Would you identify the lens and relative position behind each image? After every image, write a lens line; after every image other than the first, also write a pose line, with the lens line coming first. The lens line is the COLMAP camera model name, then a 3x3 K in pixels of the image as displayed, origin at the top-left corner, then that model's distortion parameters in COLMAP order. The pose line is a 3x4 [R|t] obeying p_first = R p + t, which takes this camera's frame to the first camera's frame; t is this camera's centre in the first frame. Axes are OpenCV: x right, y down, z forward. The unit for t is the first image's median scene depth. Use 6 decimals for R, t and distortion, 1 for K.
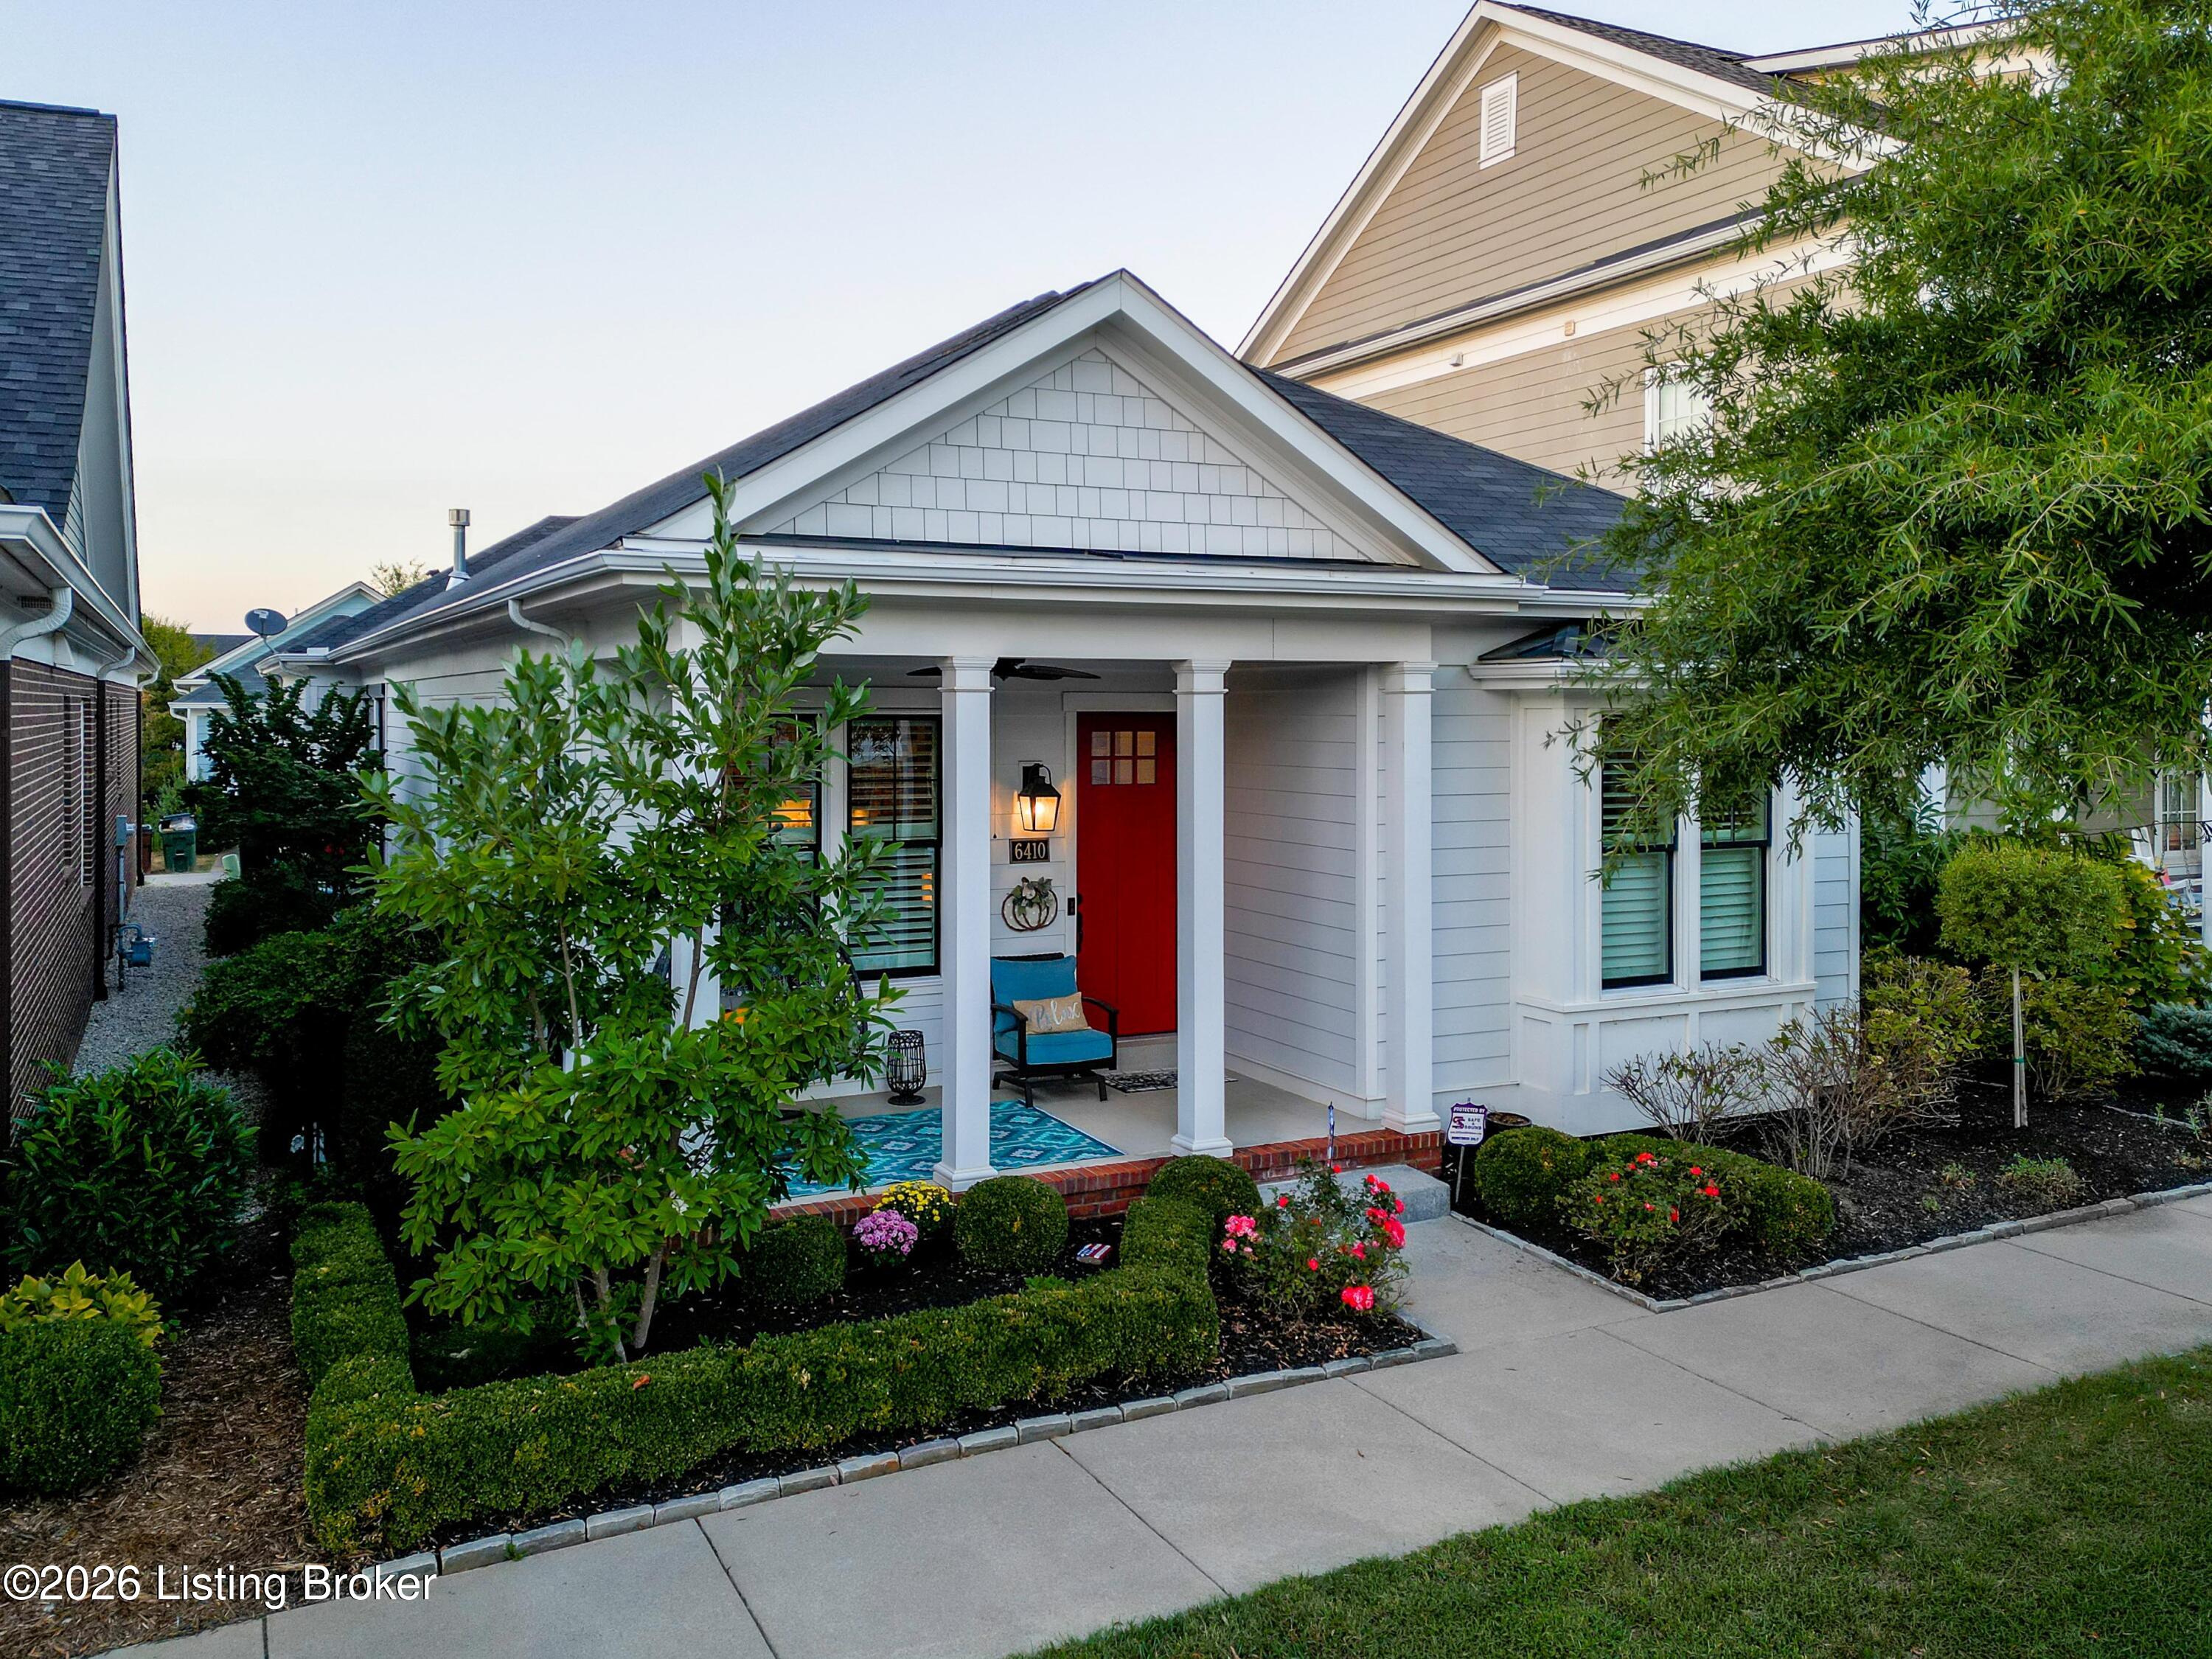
lens RADIAL K [[1703.3, 0, 1046.1], [0, 1703.3, 731.8], [0, 0, 1]] dist [0.055011, -0.057776]
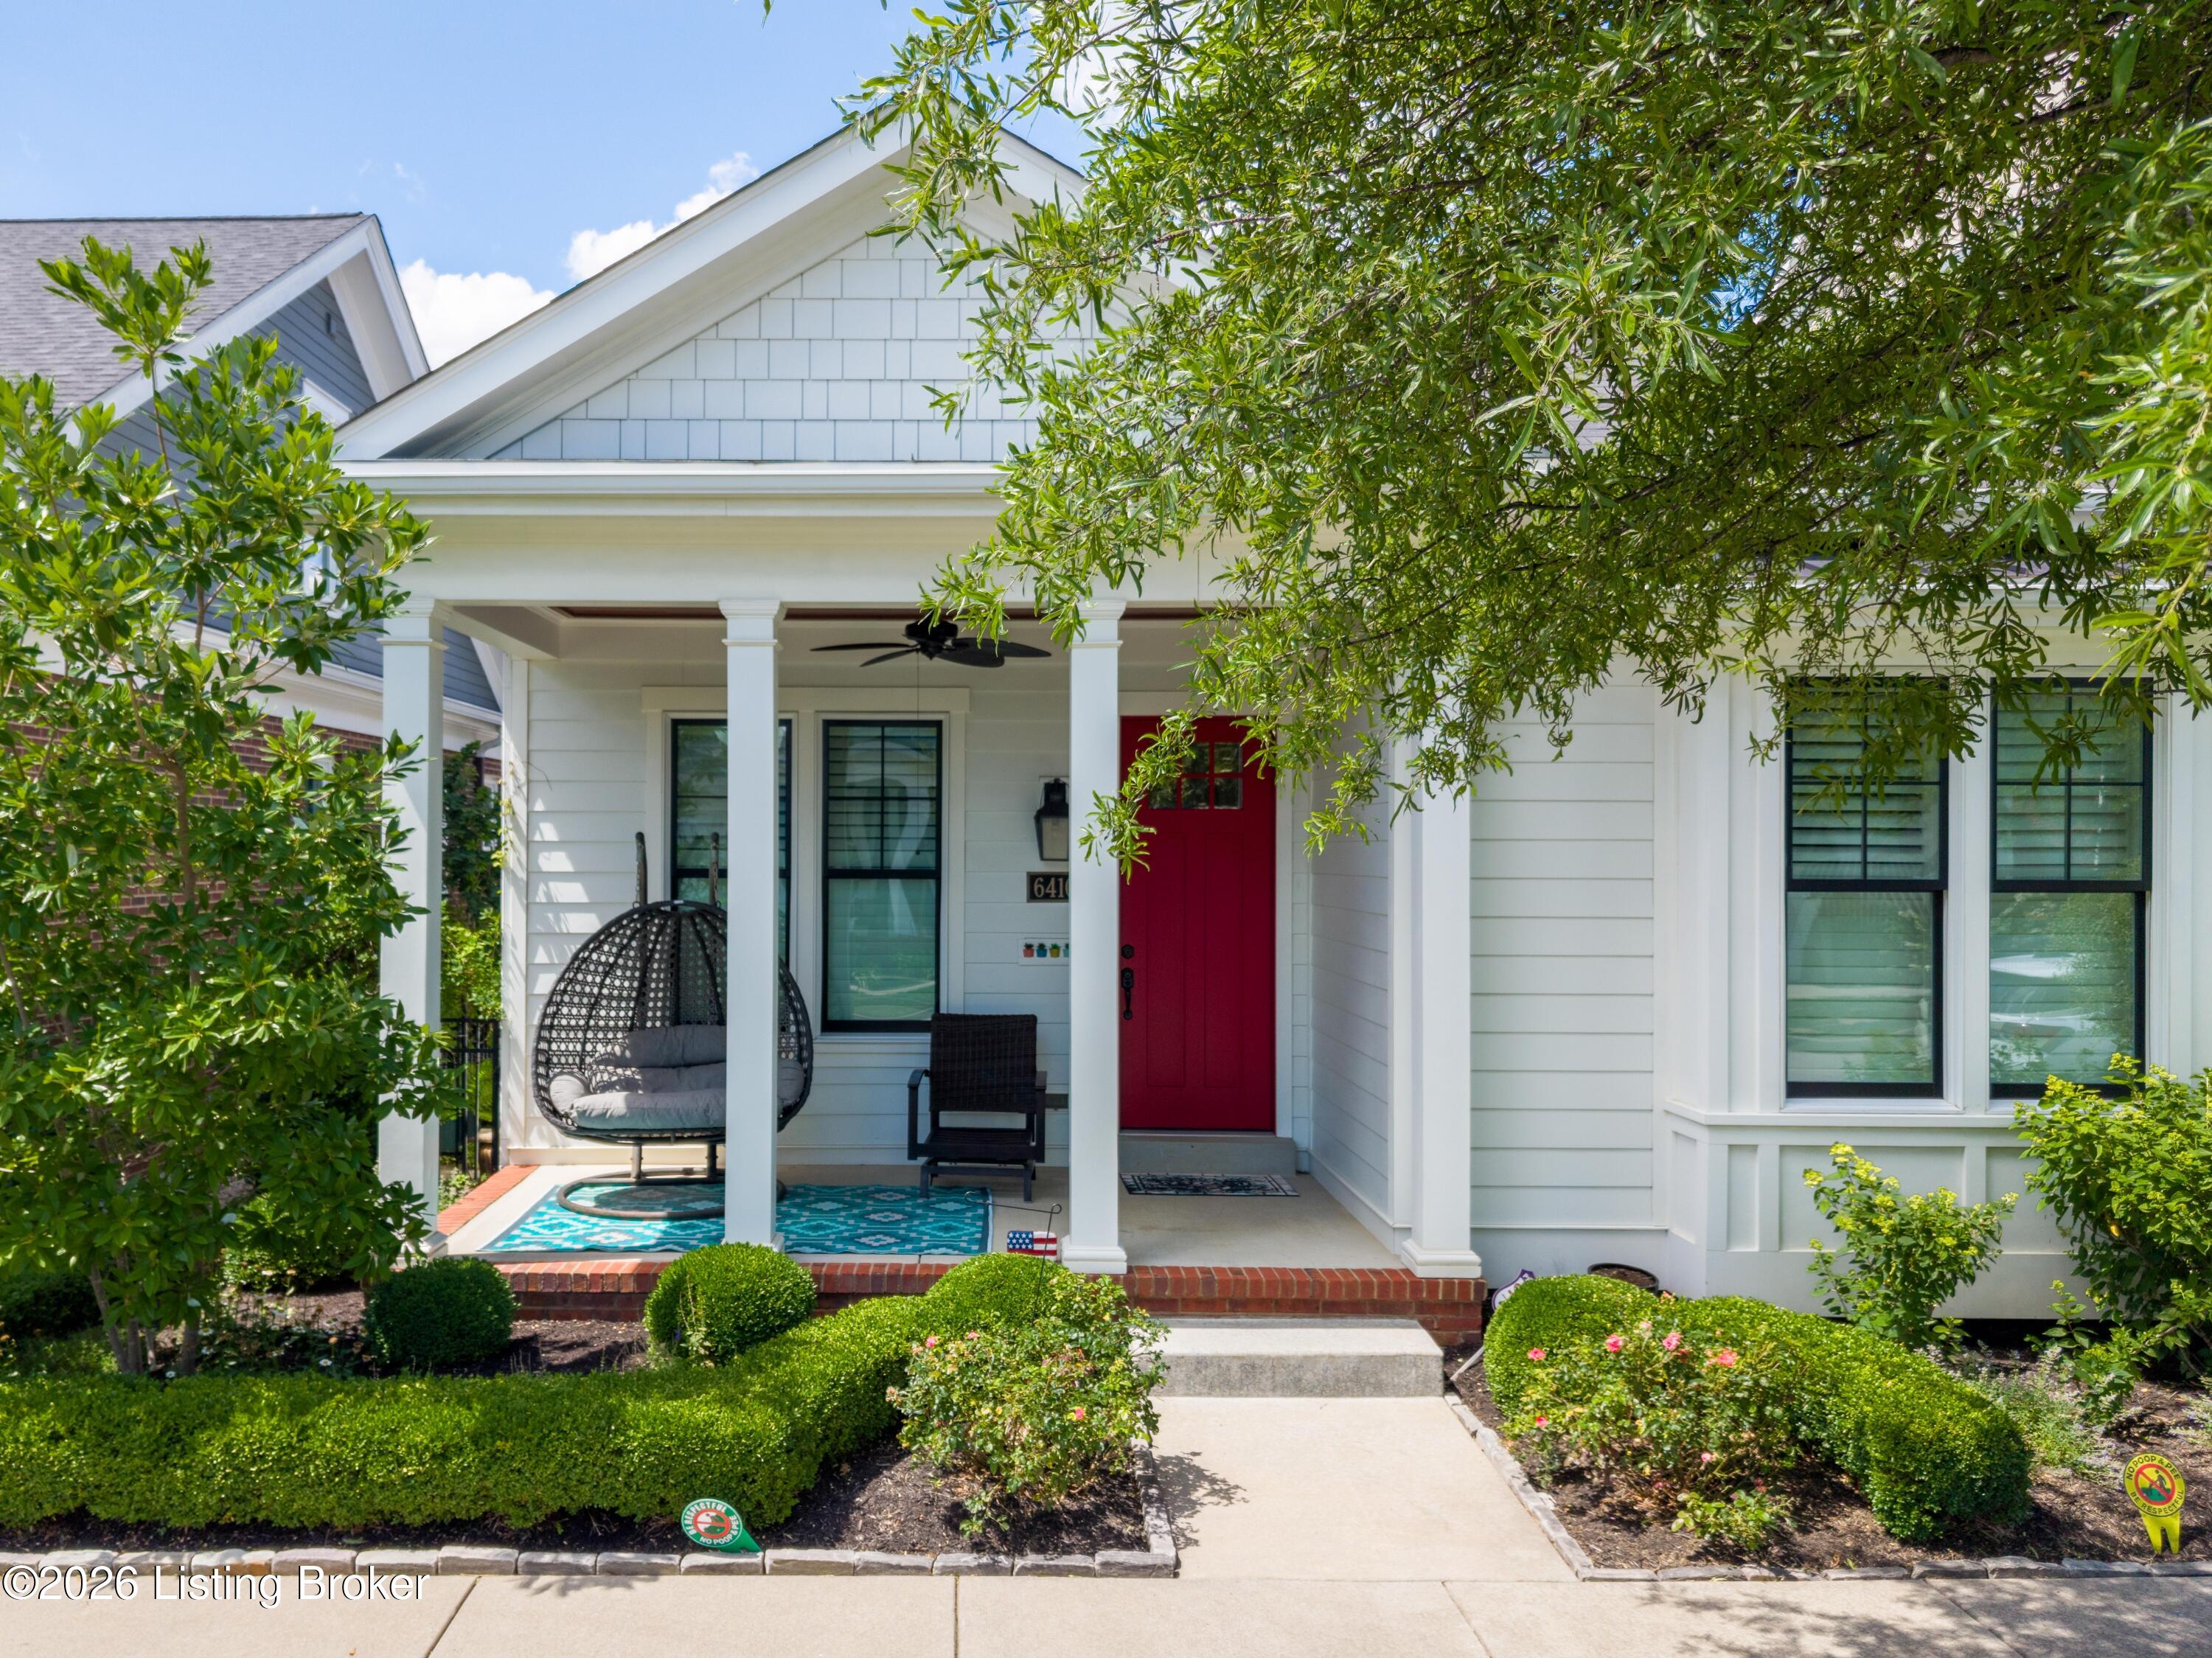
lens RADIAL K [[1706.5, 0, 948.7], [0, 1706.5, 855.2], [0, 0, 1]] dist [-0.000167, -0.002929]
pose [[0.895764, 0.003225, -0.444518, 0.412453], [-0.009151, 0.999896, -0.011185, 0.086229], [0.444436, 0.014087, 0.895700, 0.343706]]
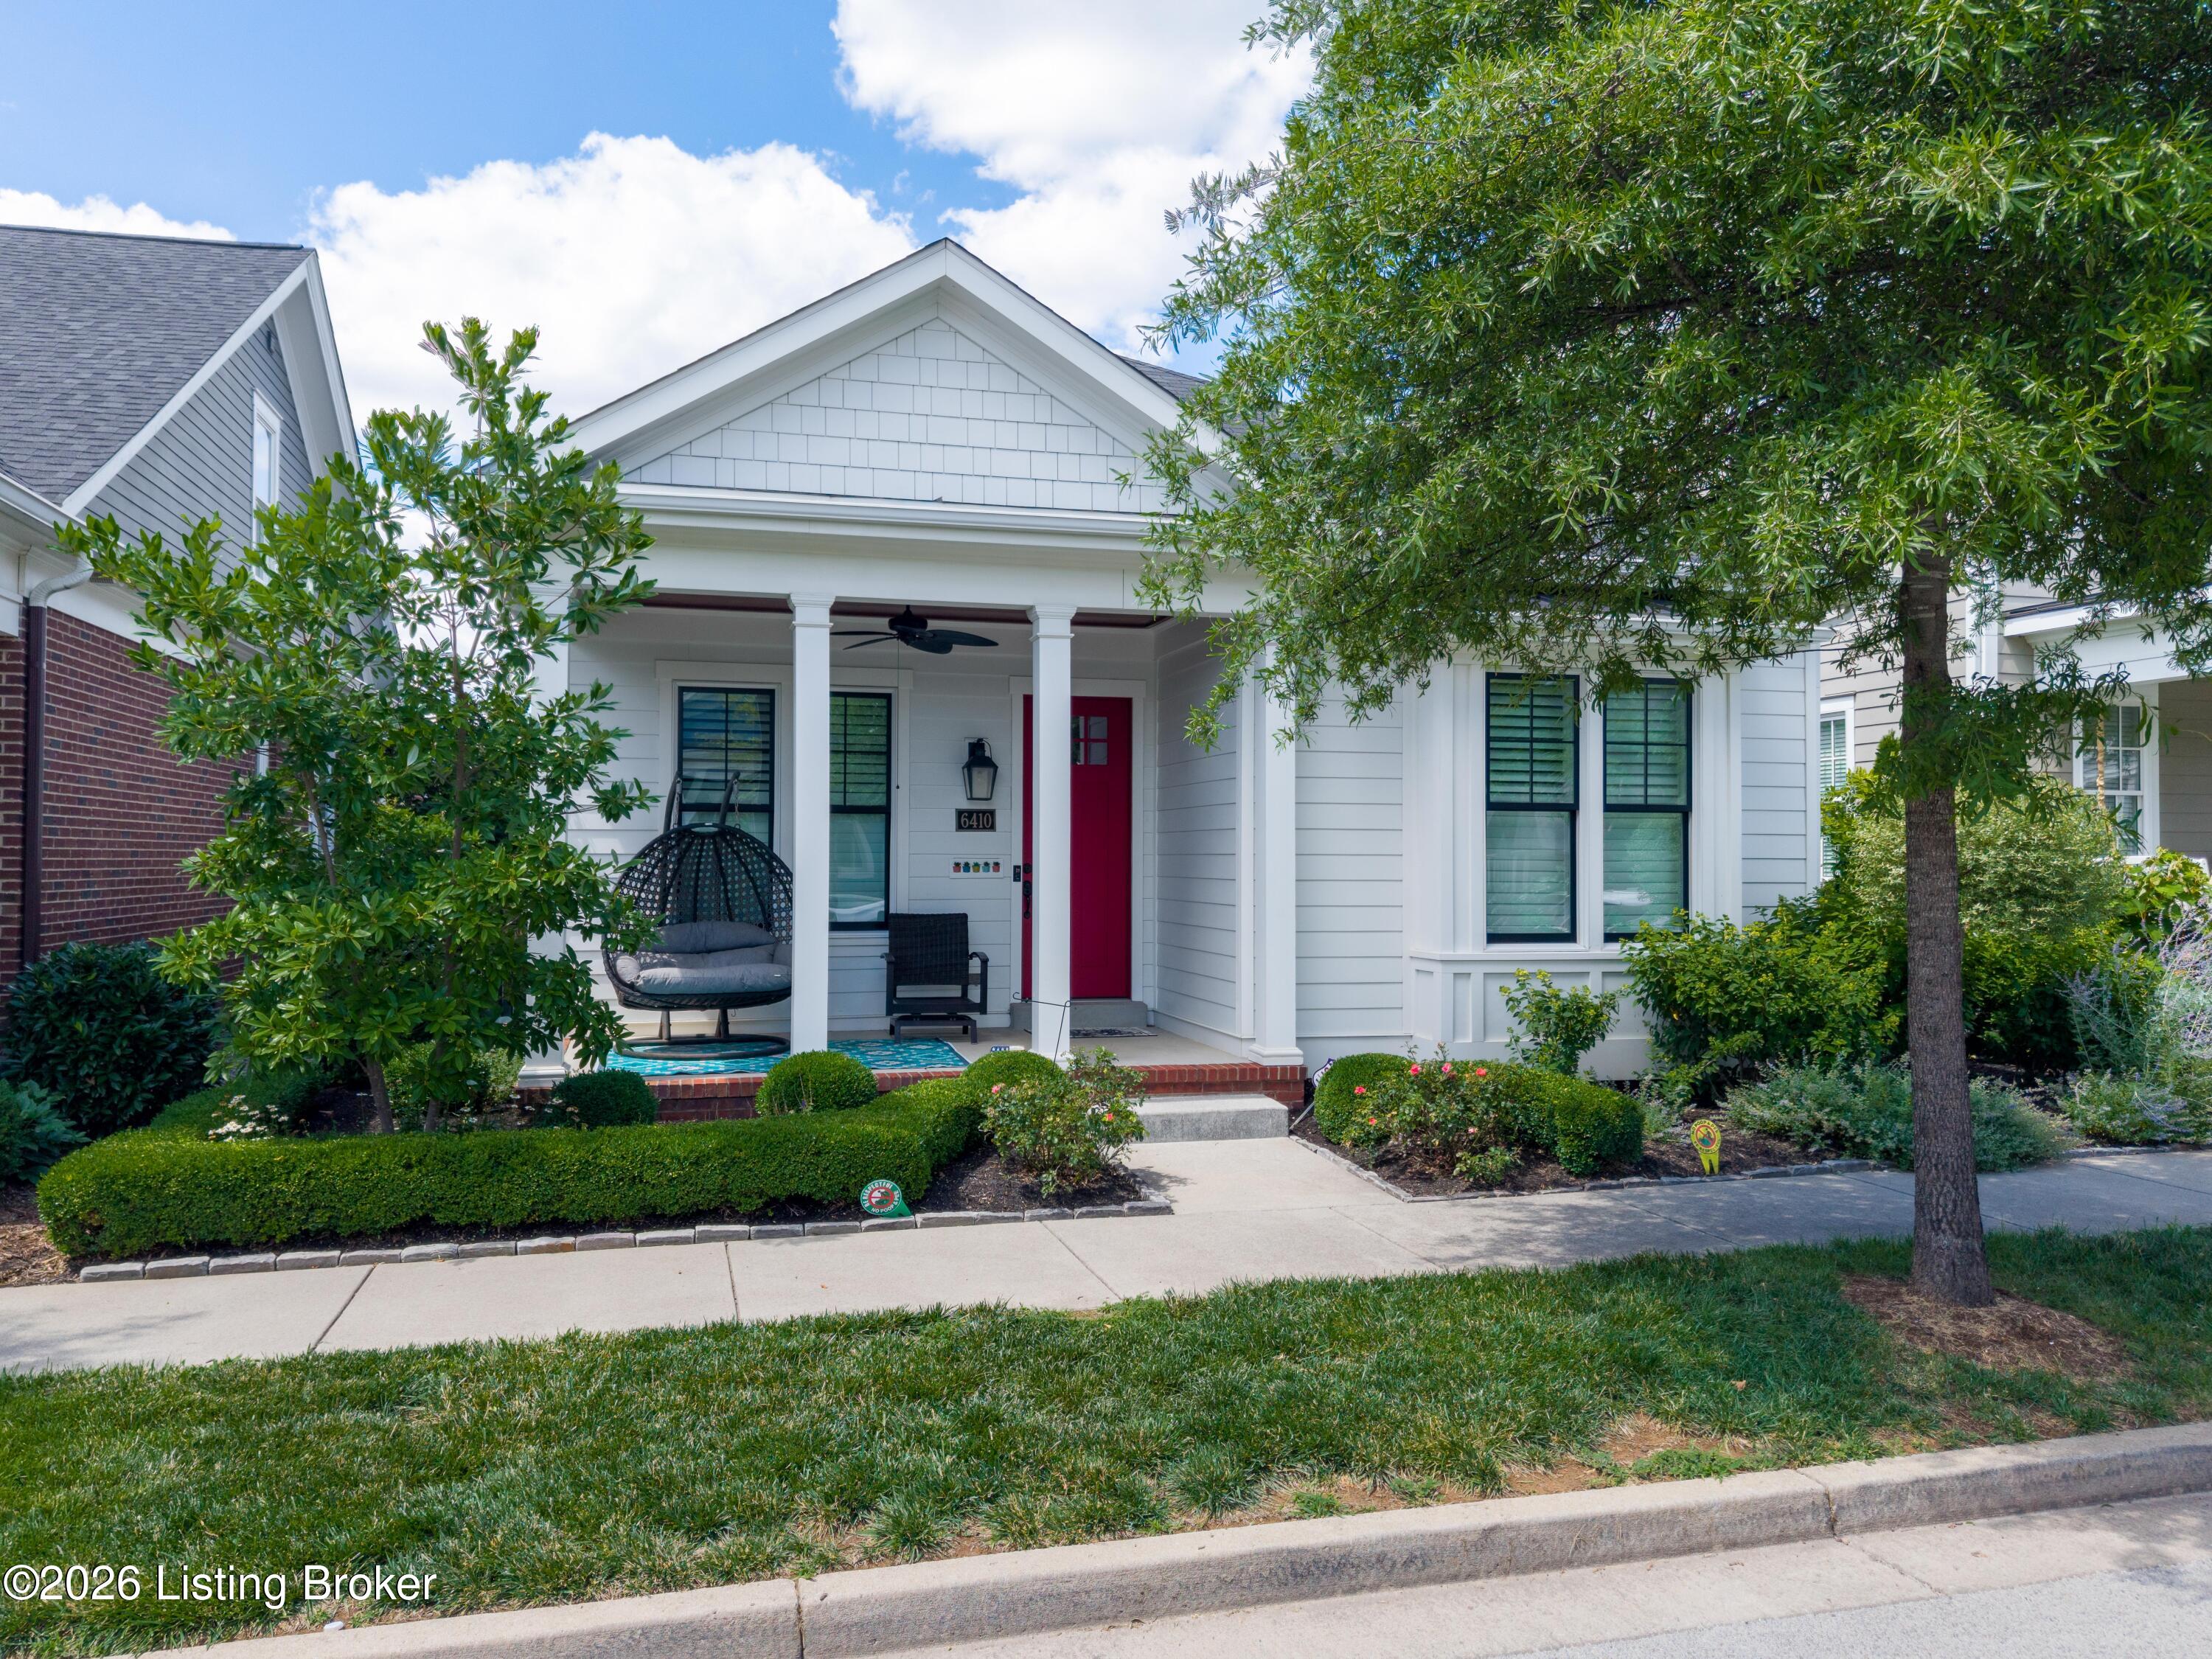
lens RADIAL K [[1558.0, 0, 1059.0], [0, 1558.0, 848.1], [0, 0, 1]] dist [0.008086, -0.002652]
pose [[0.978354, 0.001252, -0.206933, 0.336101], [-0.005854, 0.999749, -0.021629, 0.146574], [0.206854, 0.022372, 0.978116, 0.052415]]
